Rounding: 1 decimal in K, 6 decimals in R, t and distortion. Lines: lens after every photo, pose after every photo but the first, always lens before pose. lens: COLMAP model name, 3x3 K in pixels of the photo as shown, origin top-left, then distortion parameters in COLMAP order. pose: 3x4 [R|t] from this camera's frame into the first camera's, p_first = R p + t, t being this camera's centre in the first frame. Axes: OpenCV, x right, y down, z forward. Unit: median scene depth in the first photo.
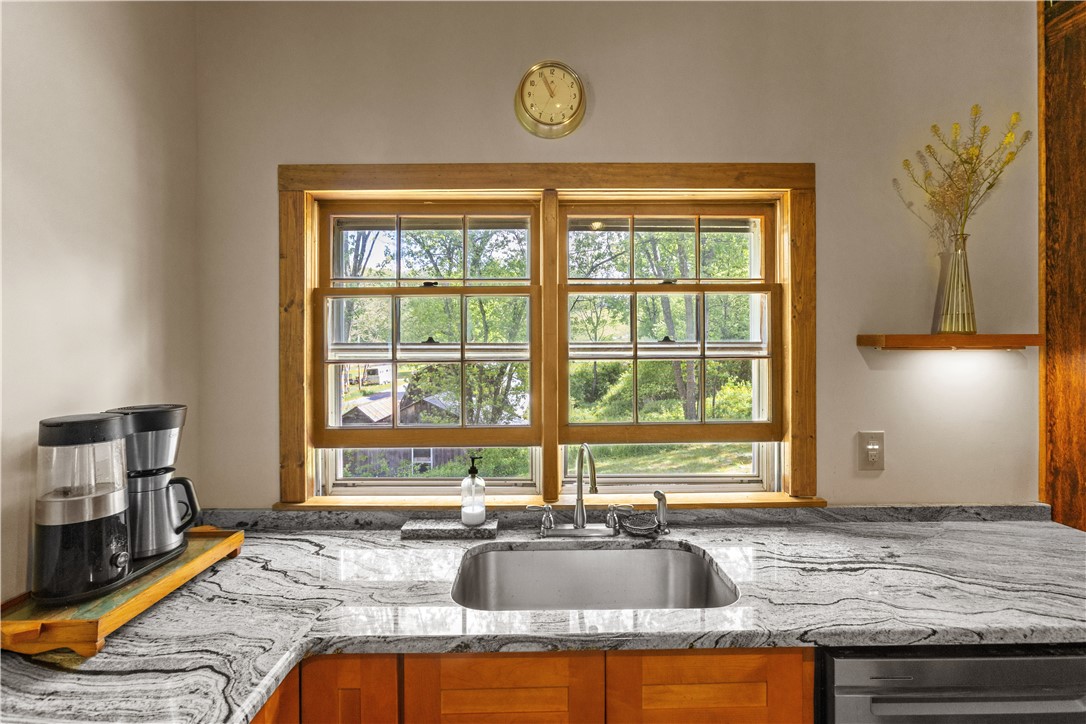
lens RADIAL K [[508.9, 0, 544.8], [0, 508.9, 356.5], [0, 0, 1]] dist [-0.003911, 0.000189]
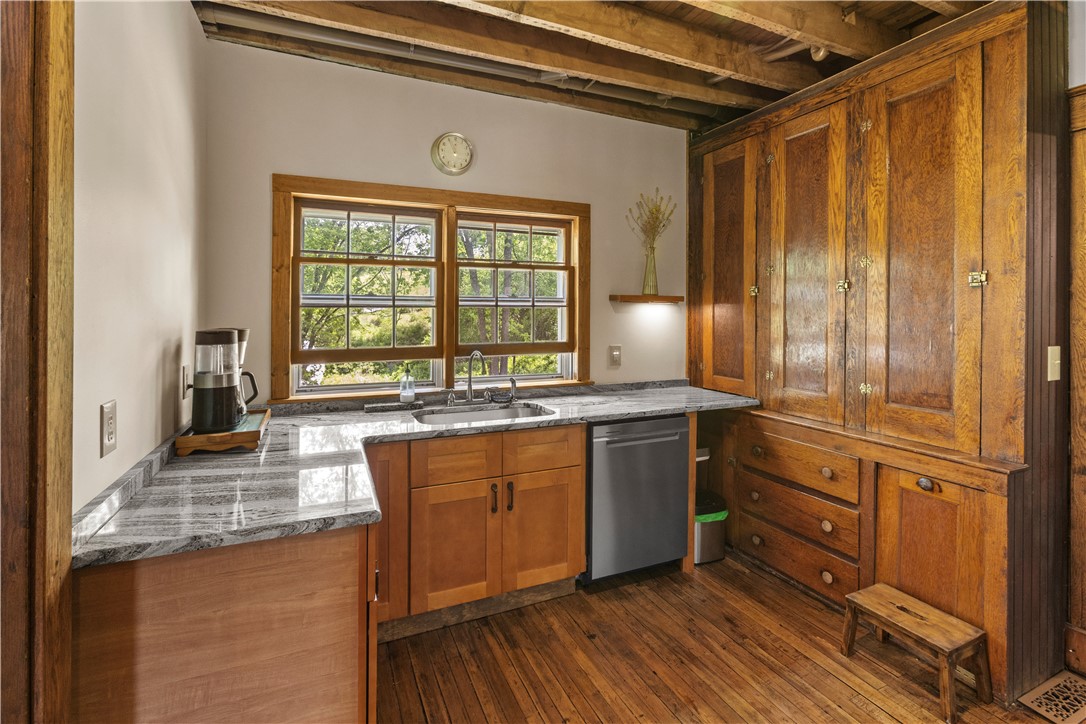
lens RADIAL K [[508.9, 0, 544.8], [0, 508.9, 356.5], [0, 0, 1]] dist [-0.003911, 0.000189]
pose [[0.926841, -0.024227, 0.374671, -0.344675], [-0.002711, 0.997458, 0.071202, 0.053668], [-0.375444, -0.067009, 0.924420, -0.716569]]
